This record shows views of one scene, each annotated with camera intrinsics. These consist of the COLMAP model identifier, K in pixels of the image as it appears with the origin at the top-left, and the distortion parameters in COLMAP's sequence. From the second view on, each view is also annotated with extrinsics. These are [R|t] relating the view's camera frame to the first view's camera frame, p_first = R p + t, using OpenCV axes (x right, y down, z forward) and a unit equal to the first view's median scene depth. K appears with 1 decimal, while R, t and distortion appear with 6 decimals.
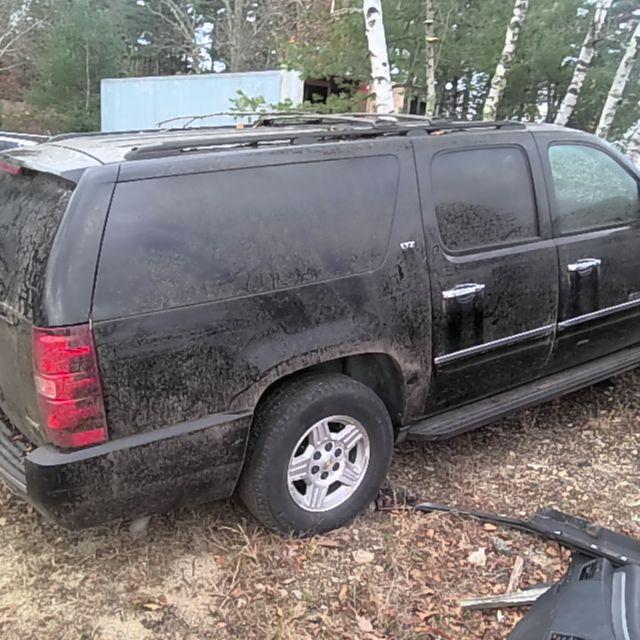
lens RADIAL K [[689.9, 0, 318.4], [0, 689.9, 318.0], [0, 0, 1]] dist [0.059484, 0.000000]
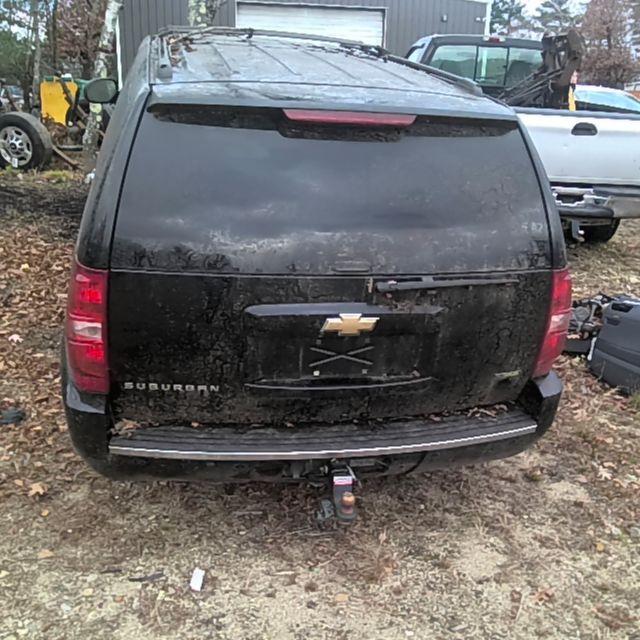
lens RADIAL K [[689.9, 0, 318.4], [0, 689.9, 317.7], [0, 0, 1]] dist [0.059484, 0.000000]
pose [[0.362569, -0.331723, 0.870921, -1.102909], [0.195120, 0.940816, 0.277116, -0.209309], [-0.911302, 0.069460, 0.405837, 0.683713]]
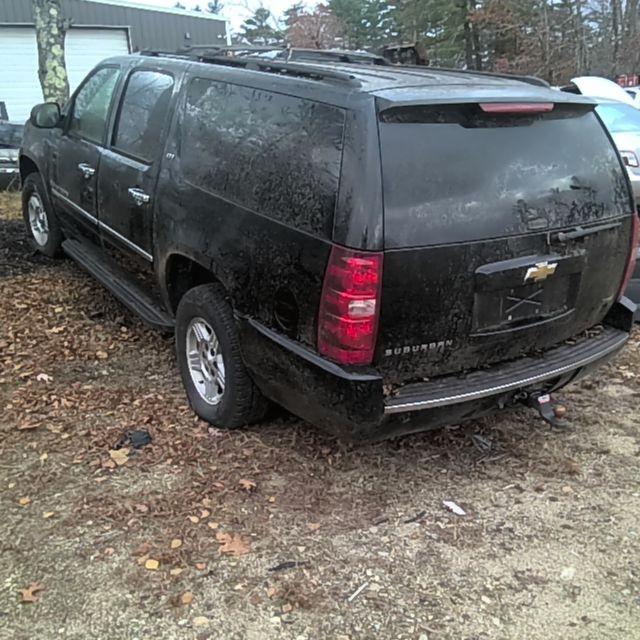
lens RADIAL K [[689.9, 0, 317.1], [0, 689.9, 315.0], [0, 0, 1]] dist [0.059484, 0.000000]
pose [[-0.016806, -0.340507, 0.940092, -1.329994], [0.250912, 0.908702, 0.333623, -0.319595], [-0.967864, 0.241487, 0.070166, 1.176147]]
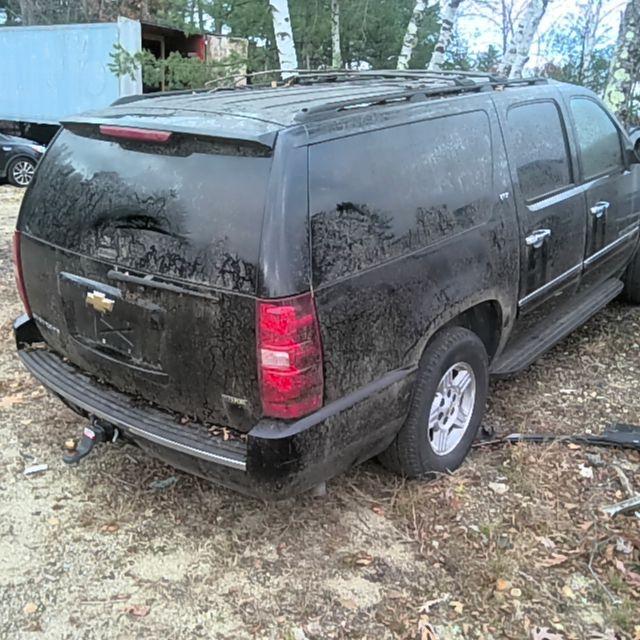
lens RADIAL K [[689.9, 0, 315.8], [0, 689.9, 318.6], [0, 0, 1]] dist [0.059484, 0.000000]
pose [[0.958774, -0.095476, 0.267650, -0.445668], [0.080218, 0.994496, 0.067400, -0.013966], [-0.272612, -0.043151, 0.961156, 0.043264]]
